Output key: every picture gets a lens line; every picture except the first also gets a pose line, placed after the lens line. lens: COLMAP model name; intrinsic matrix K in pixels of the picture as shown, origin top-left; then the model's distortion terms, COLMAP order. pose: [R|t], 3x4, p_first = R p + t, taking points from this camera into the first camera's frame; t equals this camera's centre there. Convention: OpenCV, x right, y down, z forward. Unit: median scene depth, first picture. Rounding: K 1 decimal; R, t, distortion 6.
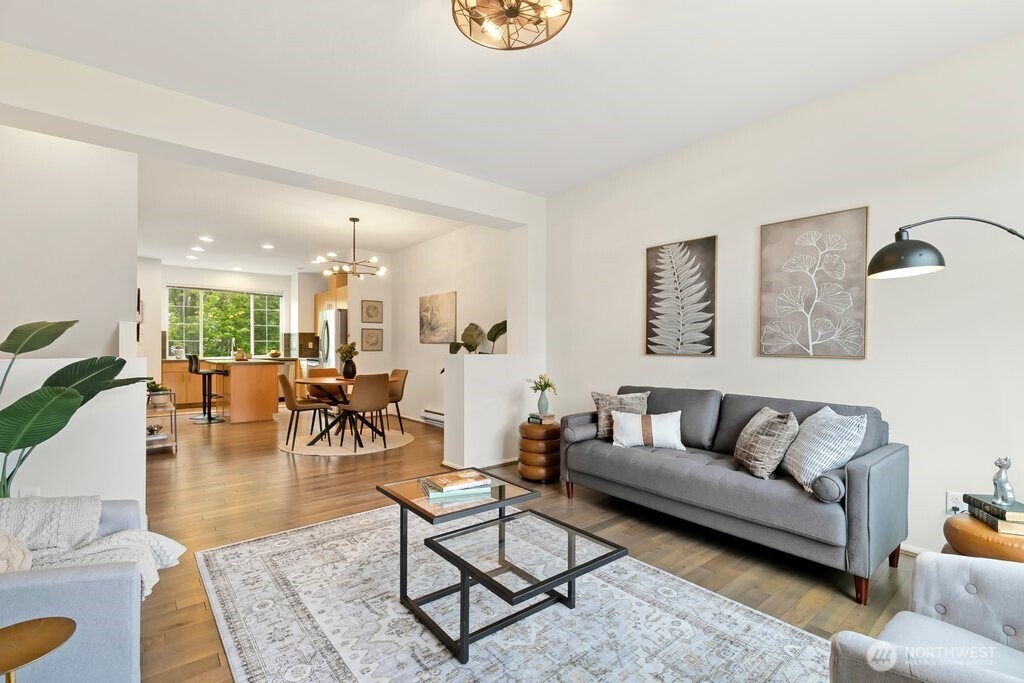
lens RADIAL K [[465.0, 0, 508.8], [0, 465.0, 346.5], [0, 0, 1]] dist [-0.000434, 0.000029]
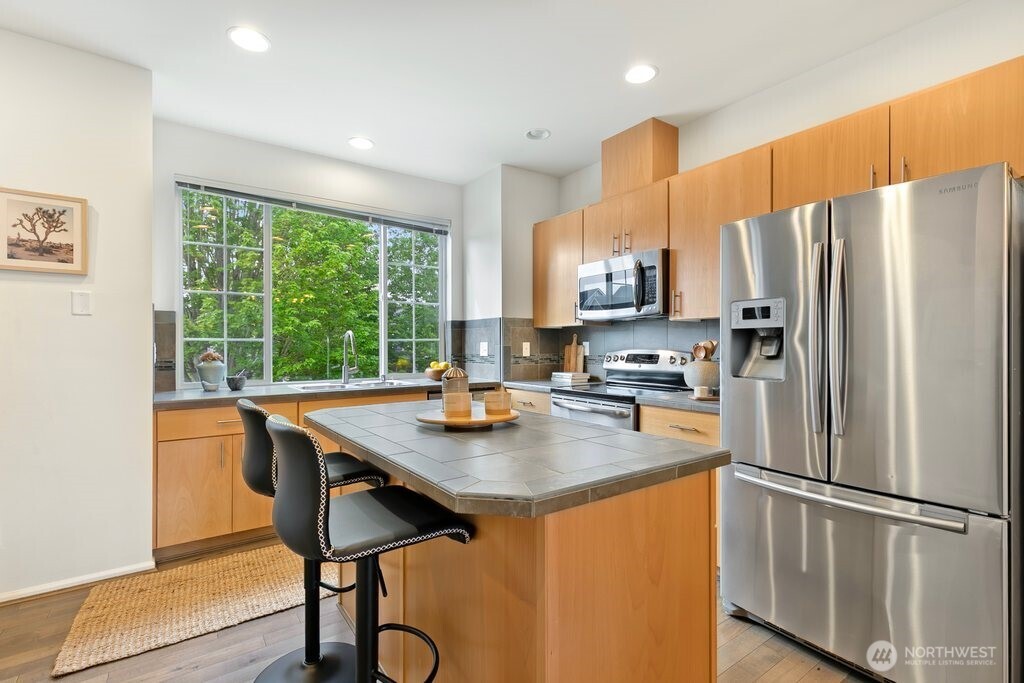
lens RADIAL K [[465.0, 0, 508.8], [0, 465.0, 346.5], [0, 0, 1]] dist [-0.000434, 0.000029]
pose [[0.997923, -0.001362, -0.064408, -0.592554], [0.001586, 0.999993, 0.003436, -0.010170], [0.064402, -0.003531, 0.997918, 0.858241]]
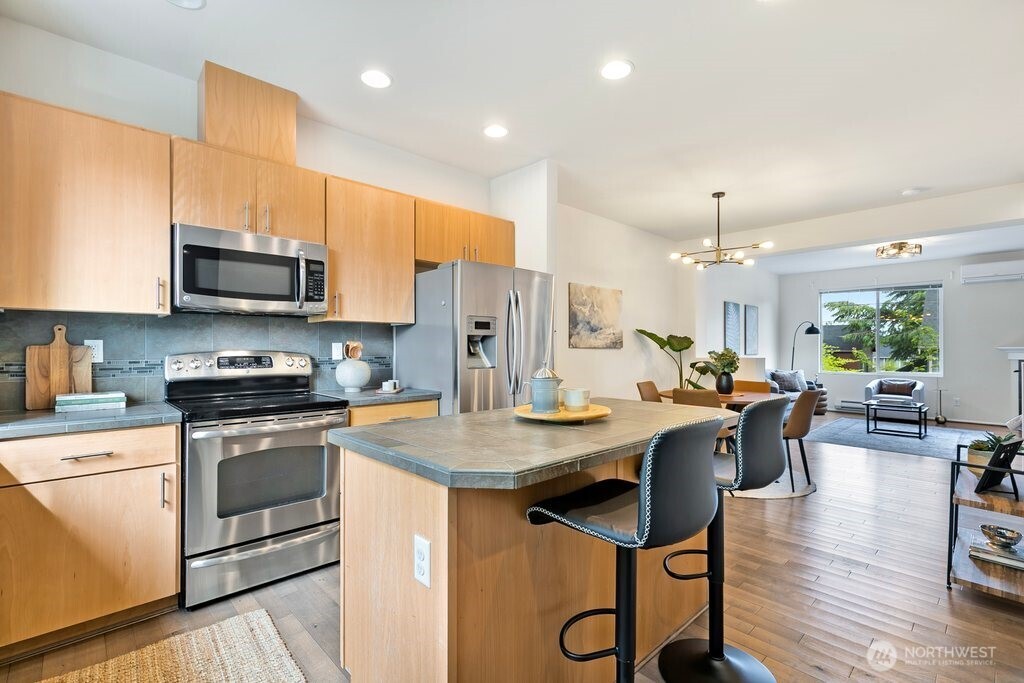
lens RADIAL K [[465.0, 0, 508.8], [0, 465.0, 346.5], [0, 0, 1]] dist [-0.000434, 0.000029]
pose [[-0.070753, -0.000303, 0.997494, -0.915382], [-0.001343, 0.999999, 0.000208, -0.009443], [-0.997493, -0.001325, -0.070753, 1.174054]]
